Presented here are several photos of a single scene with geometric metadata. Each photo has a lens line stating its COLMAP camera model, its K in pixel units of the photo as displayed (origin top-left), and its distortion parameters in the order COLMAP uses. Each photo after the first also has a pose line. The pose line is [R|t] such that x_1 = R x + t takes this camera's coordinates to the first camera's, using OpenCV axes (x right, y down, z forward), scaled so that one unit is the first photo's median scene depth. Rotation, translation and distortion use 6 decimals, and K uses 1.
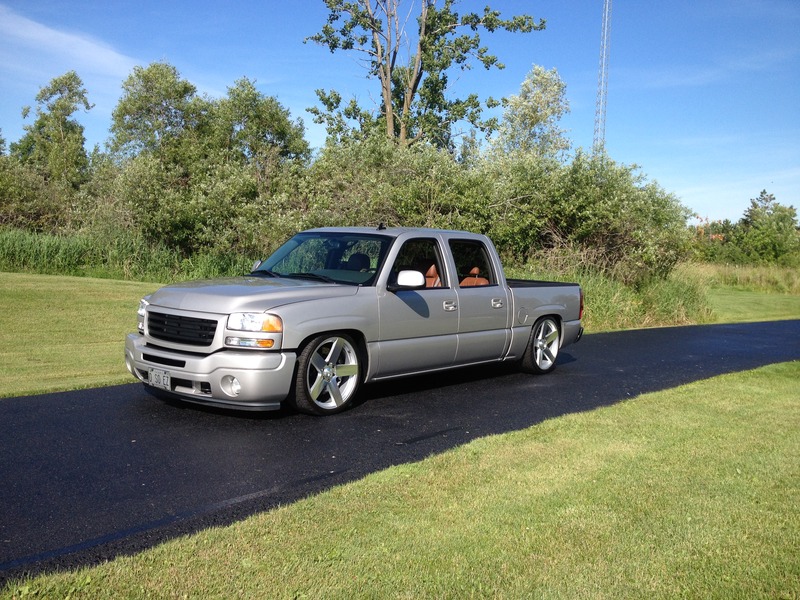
lens RADIAL K [[736.0, 0, 400.0], [0, 736.0, 300.0], [0, 0, 1]] dist [0.049046, 0.000850]
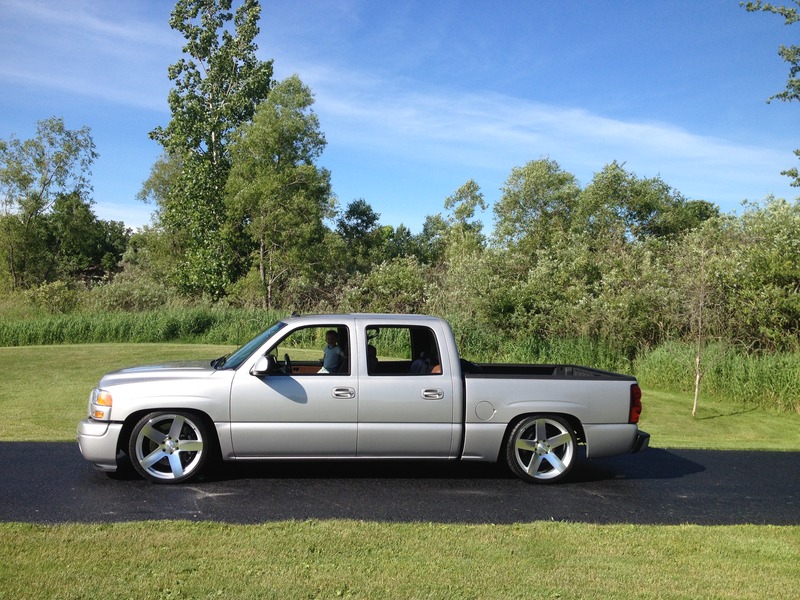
lens RADIAL K [[739.5, 0, 401.5], [0, 739.5, 324.0], [0, 0, 1]] dist [0.007993, -0.000530]
pose [[0.740921, -0.013750, -0.671451, 0.146013], [-0.038370, 0.997291, -0.062763, -0.004711], [0.670495, 0.072266, 0.738386, 0.061037]]
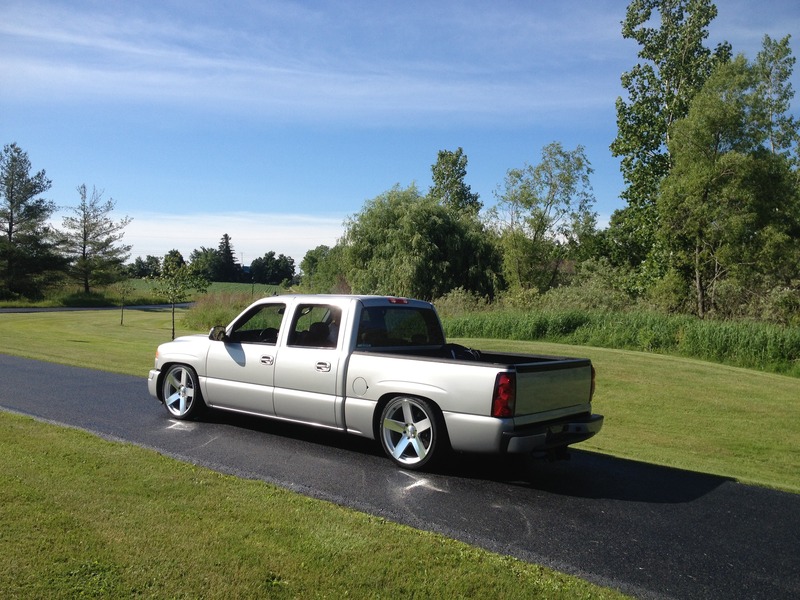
lens RADIAL K [[718.3, 0, 335.5], [0, 718.3, 302.1], [0, 0, 1]] dist [0.014976, 0.014651]
pose [[-0.013607, -0.045074, -0.998891, 0.224696], [-0.101805, 0.993855, -0.043460, -0.008579], [0.994711, 0.101101, -0.018112, 0.209991]]
